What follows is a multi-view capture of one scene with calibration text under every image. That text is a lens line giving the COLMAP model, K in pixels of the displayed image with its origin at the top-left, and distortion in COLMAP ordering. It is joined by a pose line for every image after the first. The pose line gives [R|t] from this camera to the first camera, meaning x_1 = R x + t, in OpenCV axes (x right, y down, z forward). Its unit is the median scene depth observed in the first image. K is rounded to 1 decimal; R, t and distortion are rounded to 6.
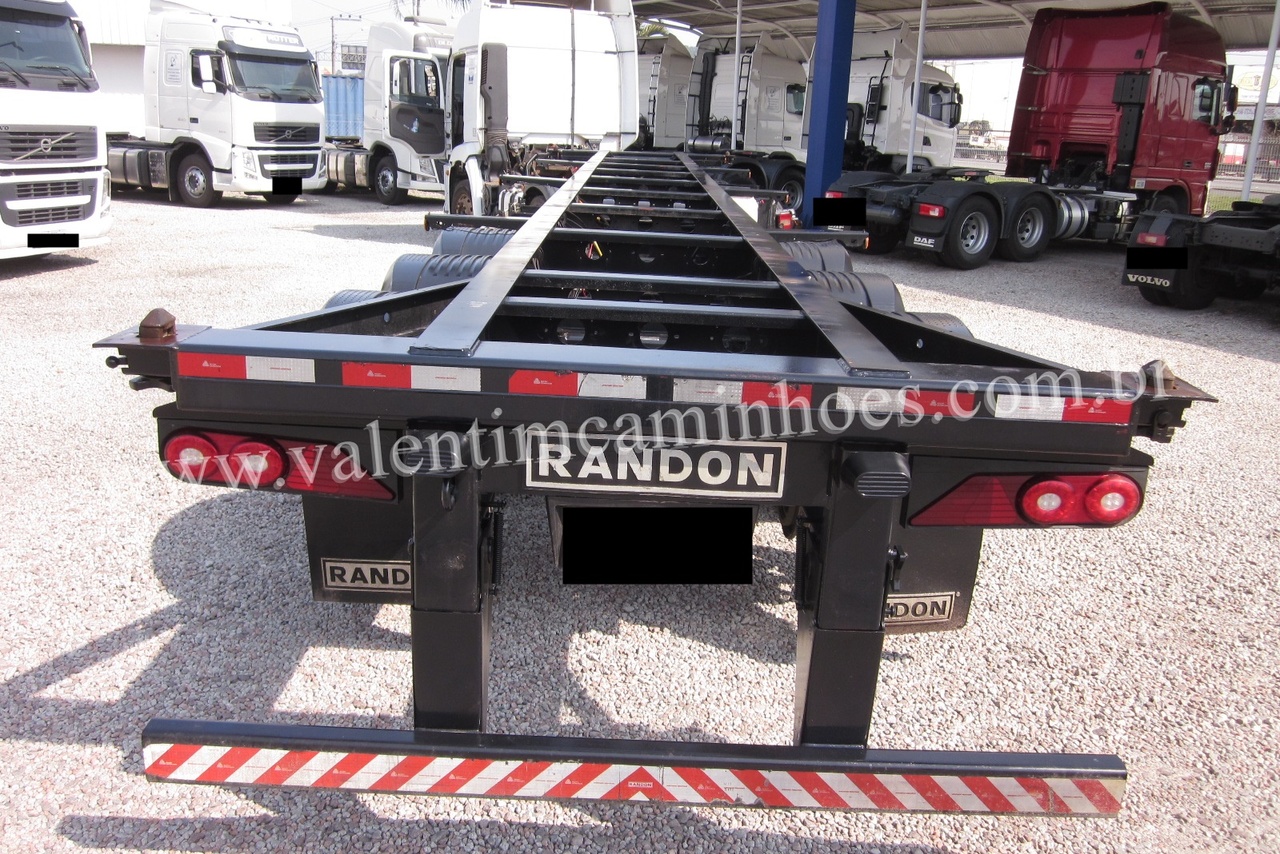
lens RADIAL K [[1053.1, 0, 640.1], [0, 1053.1, 450.6], [0, 0, 1]] dist [-0.044430, 0.006927]
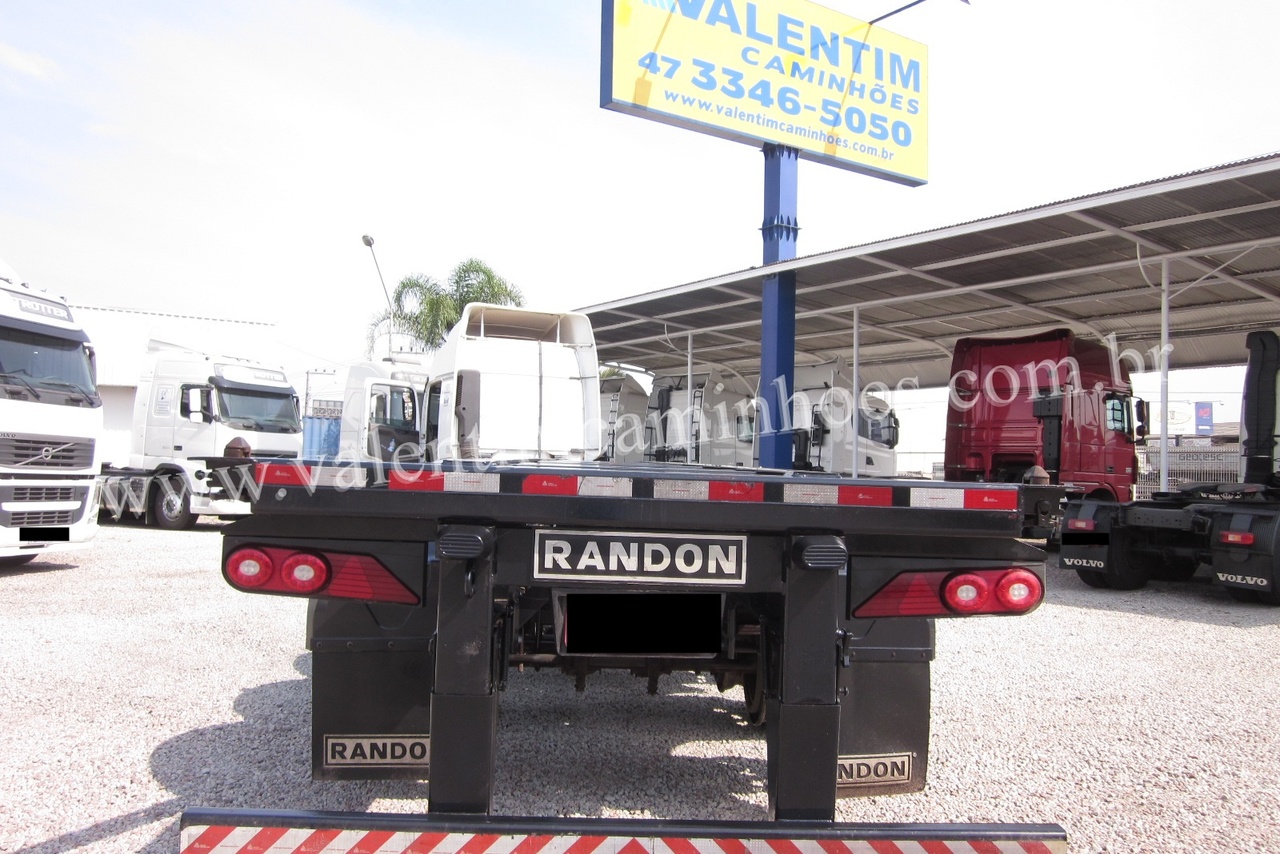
lens RADIAL K [[1053.1, 0, 640.1], [0, 1053.1, 450.6], [0, 0, 1]] dist [-0.044430, 0.006927]
pose [[0.999116, -0.014442, 0.039491, -0.015218], [0.026041, 0.949911, -0.311433, 0.130477], [-0.033016, 0.312186, 0.949447, -0.092811]]
